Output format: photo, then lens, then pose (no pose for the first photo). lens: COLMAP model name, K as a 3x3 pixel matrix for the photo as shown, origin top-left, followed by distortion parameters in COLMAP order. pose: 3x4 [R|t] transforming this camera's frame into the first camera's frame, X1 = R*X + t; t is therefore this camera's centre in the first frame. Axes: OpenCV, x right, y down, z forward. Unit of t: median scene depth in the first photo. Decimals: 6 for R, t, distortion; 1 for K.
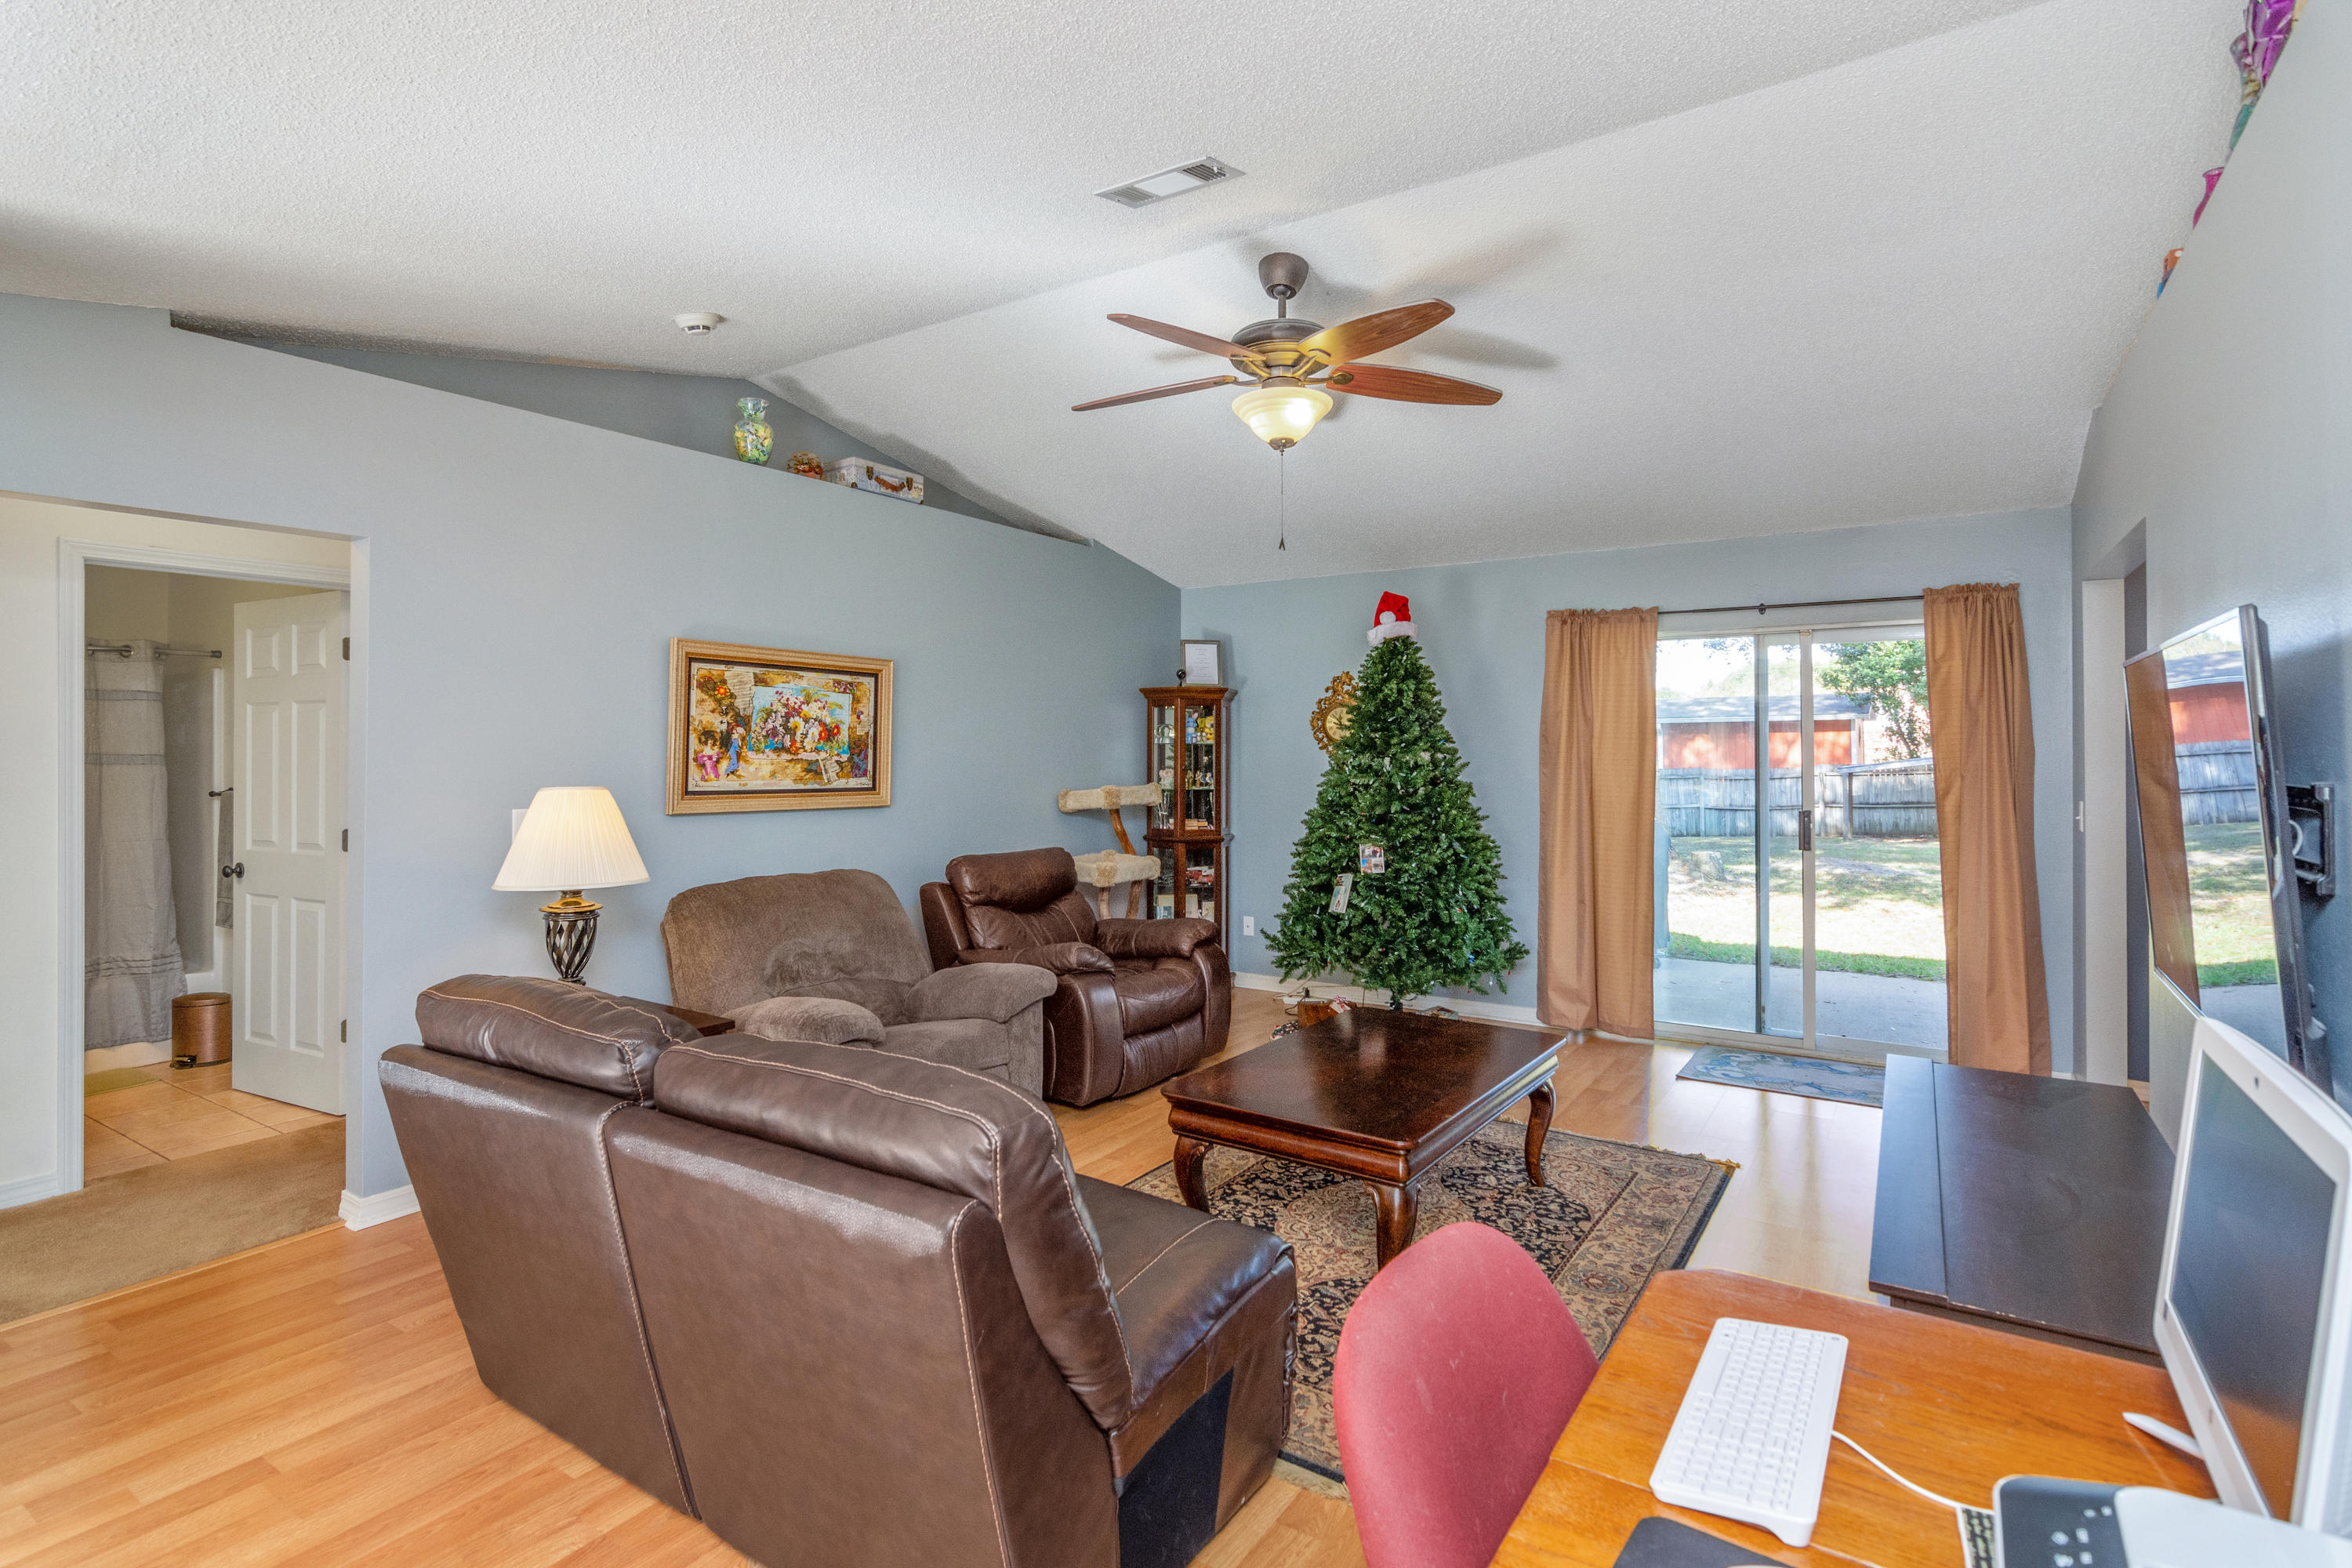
lens RADIAL K [[1161.8, 0, 1143.7], [0, 1161.8, 733.2], [0, 0, 1]] dist [-0.001276, 0.001303]
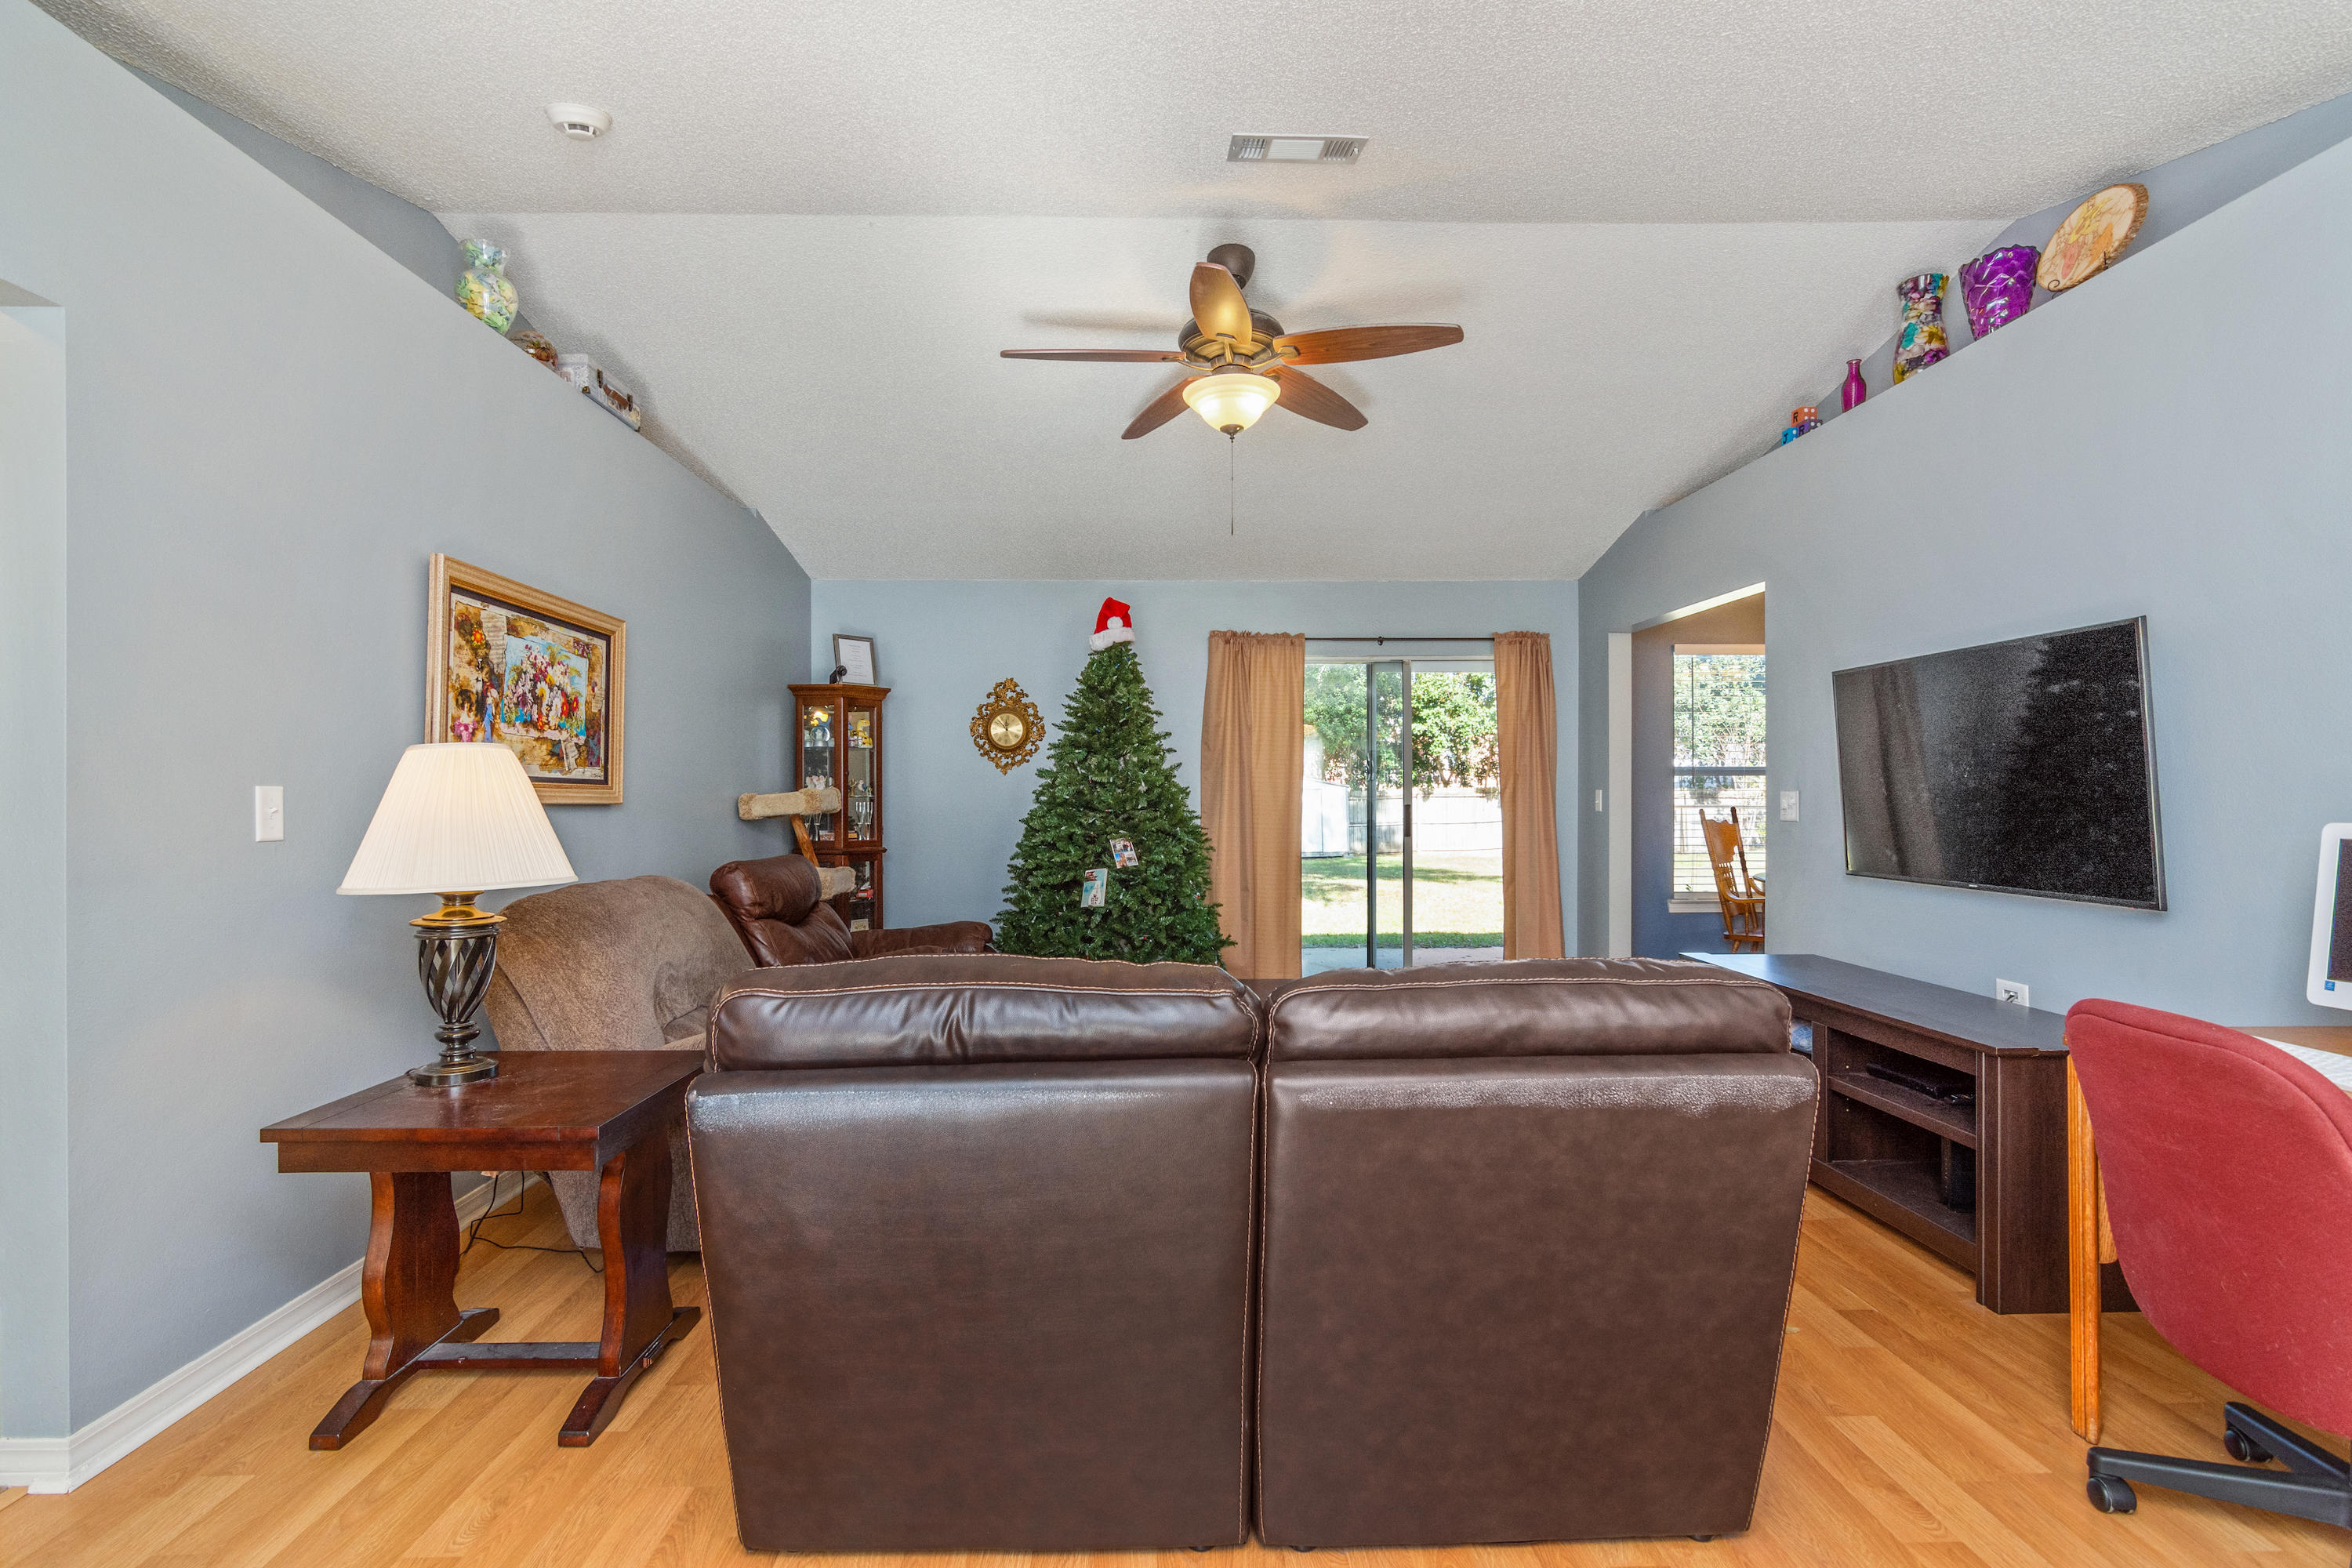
lens RADIAL K [[1161.8, 0, 1174.0], [0, 1161.8, 794.6], [0, 0, 1]] dist [-0.001276, 0.001303]
pose [[0.813225, -0.001511, 0.581948, -0.404512], [-0.006015, 0.999921, 0.011001, 0.048603], [-0.581919, -0.012447, 0.813152, 0.144028]]
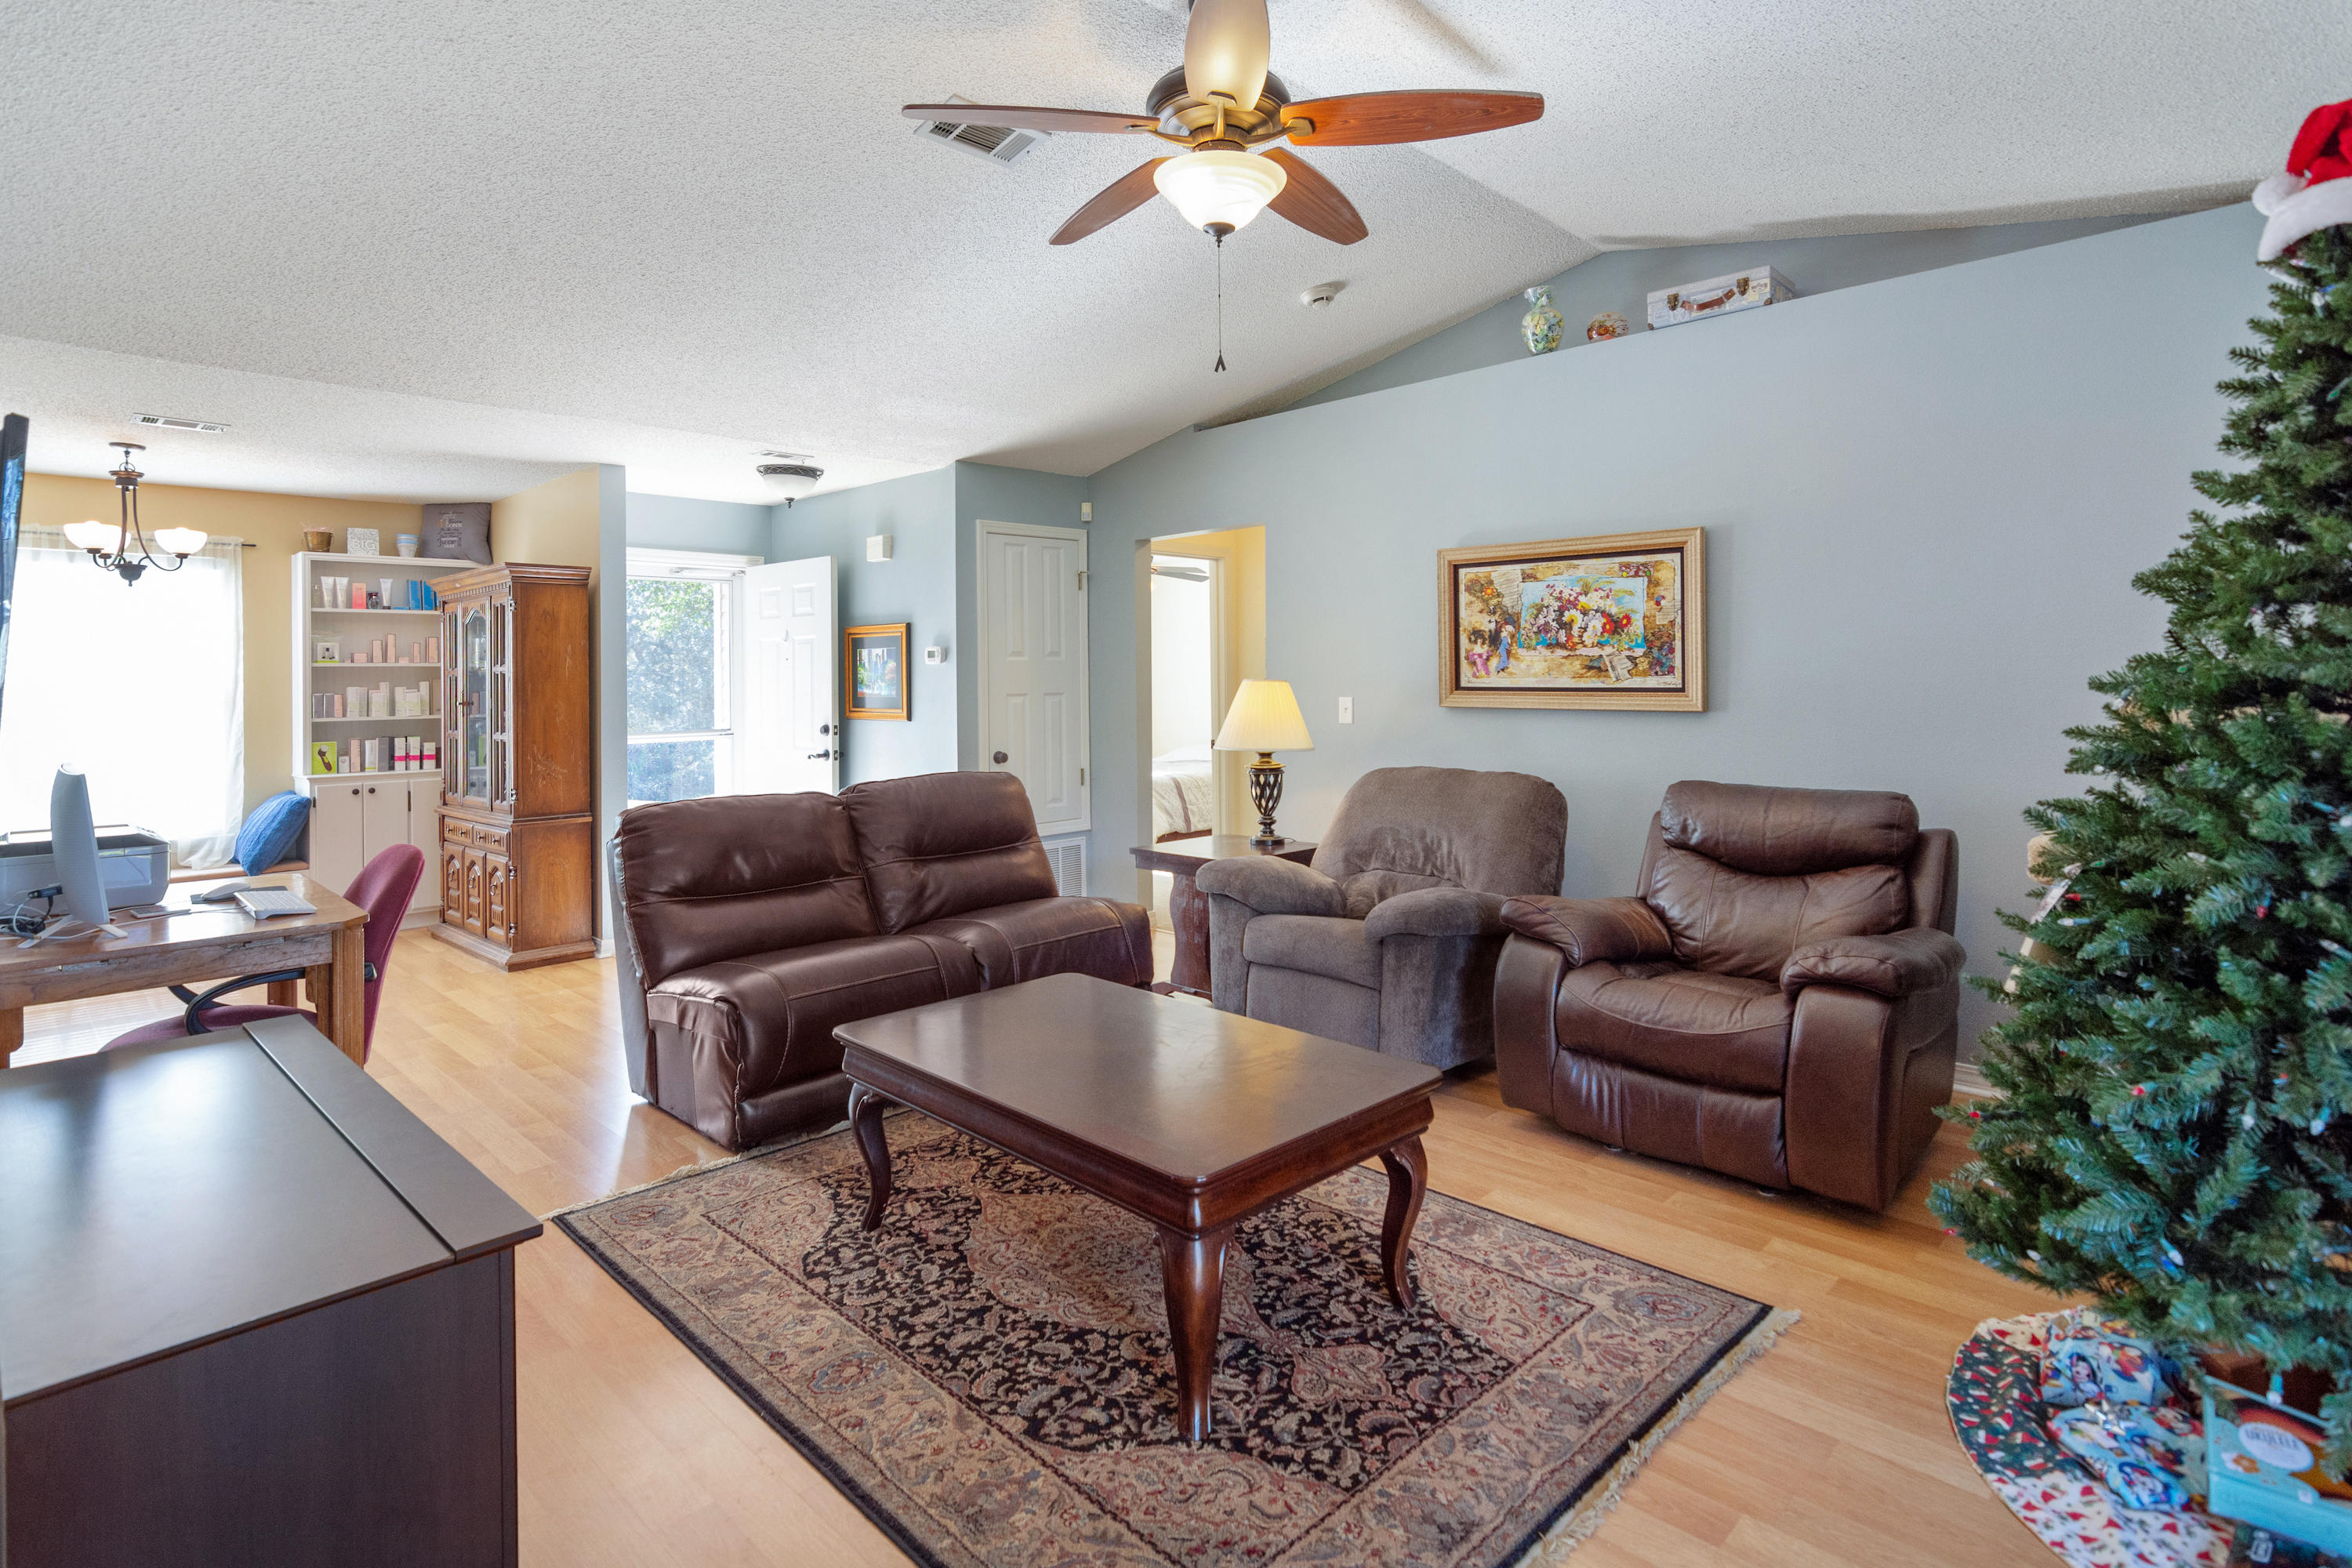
lens RADIAL K [[1217.6, 0, 1214.1], [0, 1217.6, 669.6], [0, 0, 1]] dist [0.000775, 0.000066]
pose [[-0.177614, -0.005801, -0.984083, 0.707797], [0.028147, 0.999544, -0.010973, 0.036262], [0.983698, -0.029648, -0.177370, 0.888536]]
